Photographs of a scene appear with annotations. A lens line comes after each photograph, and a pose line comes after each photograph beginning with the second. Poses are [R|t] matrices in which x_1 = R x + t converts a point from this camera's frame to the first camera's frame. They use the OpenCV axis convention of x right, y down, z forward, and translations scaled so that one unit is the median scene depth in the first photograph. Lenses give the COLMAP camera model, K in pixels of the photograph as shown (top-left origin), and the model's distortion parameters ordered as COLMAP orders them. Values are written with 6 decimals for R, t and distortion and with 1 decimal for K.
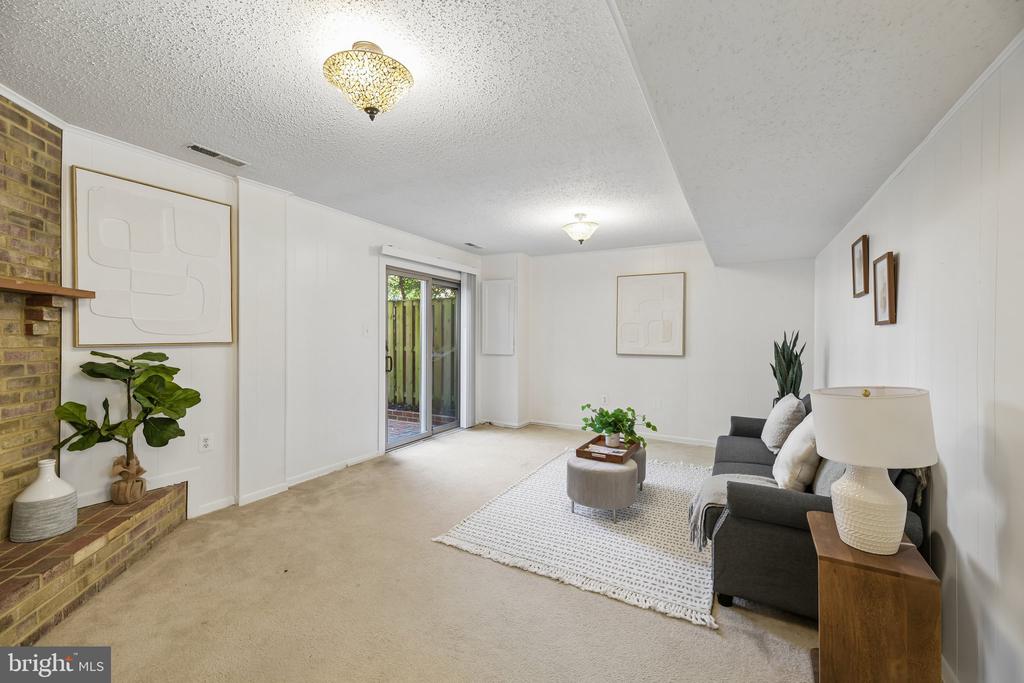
lens RADIAL K [[408.6, 0, 520.6], [0, 408.6, 338.2], [0, 0, 1]] dist [0.000591, -0.000227]
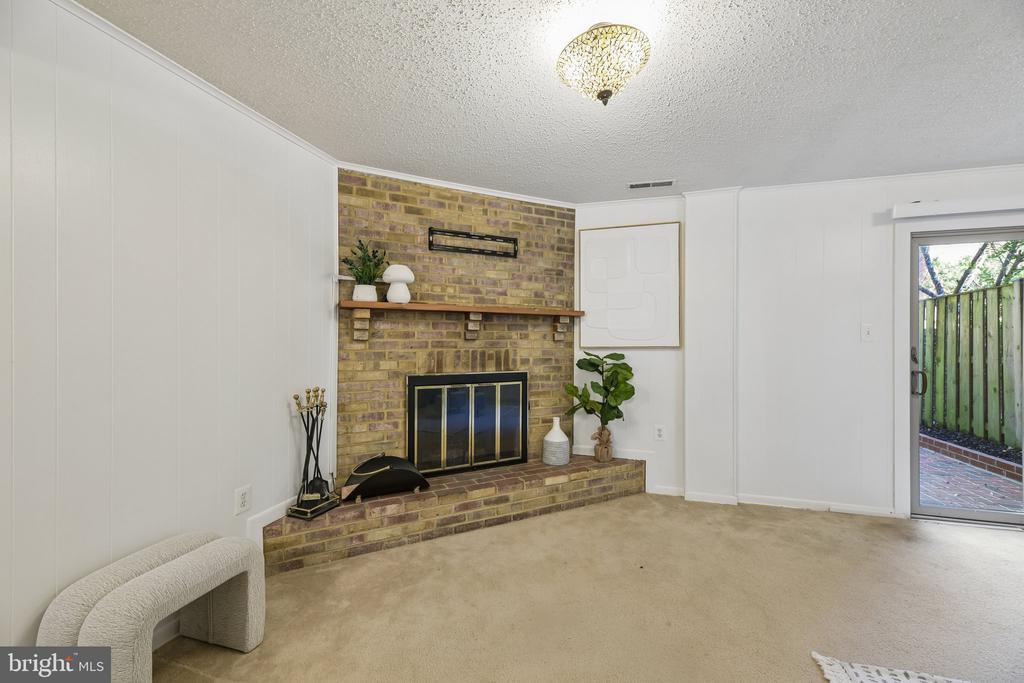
lens RADIAL K [[411.0, 0, 514.7], [0, 411.0, 340.8], [0, 0, 1]] dist [0.010699, -0.000995]
pose [[0.210722, -0.003525, -0.977540, 0.367567], [-0.003694, 0.999983, -0.004402, 0.001113], [0.977539, 0.004538, 0.210705, 0.446050]]
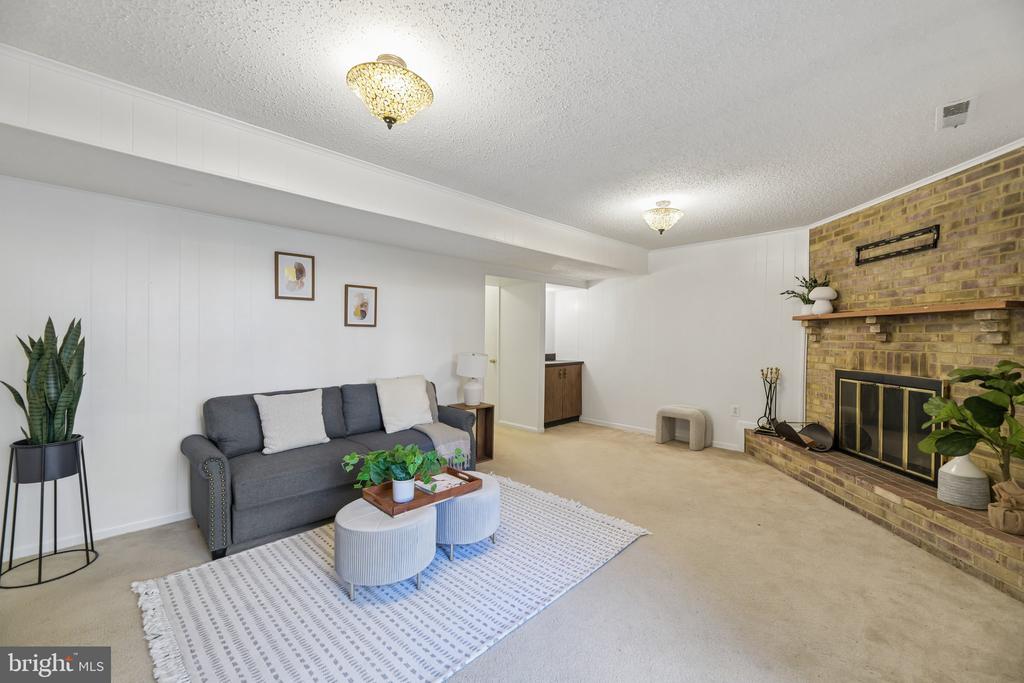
lens RADIAL K [[411.0, 0, 514.7], [0, 411.0, 340.8], [0, 0, 1]] dist [0.010699, -0.000995]
pose [[-0.954421, -0.021449, 0.297693, -0.209760], [-0.017944, 0.999734, 0.014503, -0.009227], [-0.297925, 0.008500, -0.954551, 2.360371]]
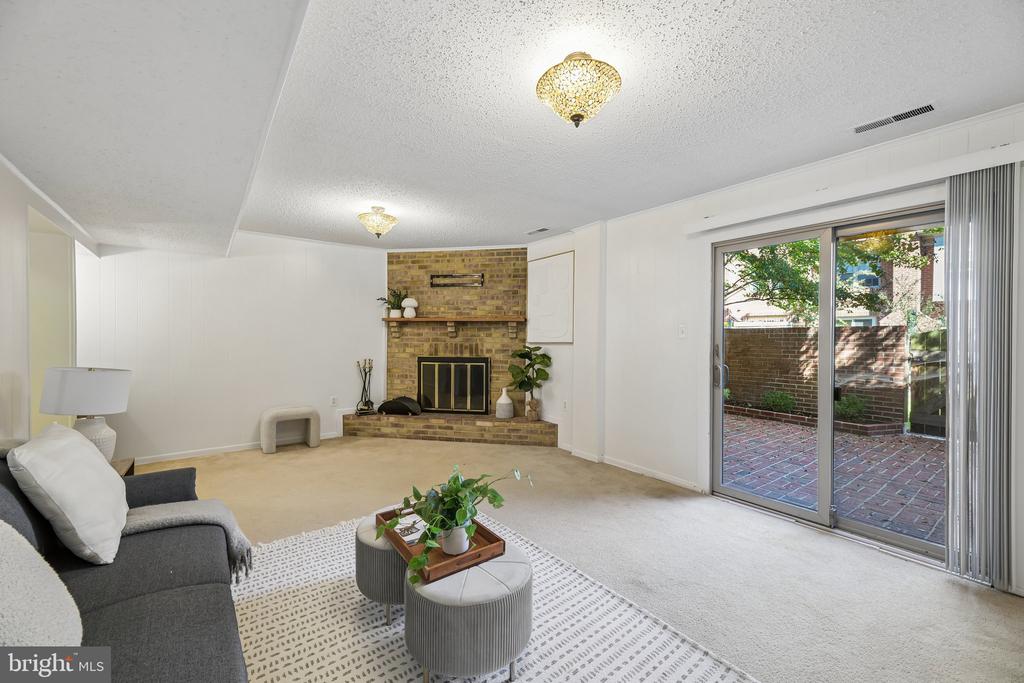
lens RADIAL K [[411.0, 0, 514.7], [0, 411.0, 340.8], [0, 0, 1]] dist [0.010699, -0.000995]
pose [[-0.424478, -0.003133, -0.905433, 0.975433], [-0.010446, 0.999944, 0.001437, 0.006399], [0.905378, 0.010068, -0.424487, 1.915059]]
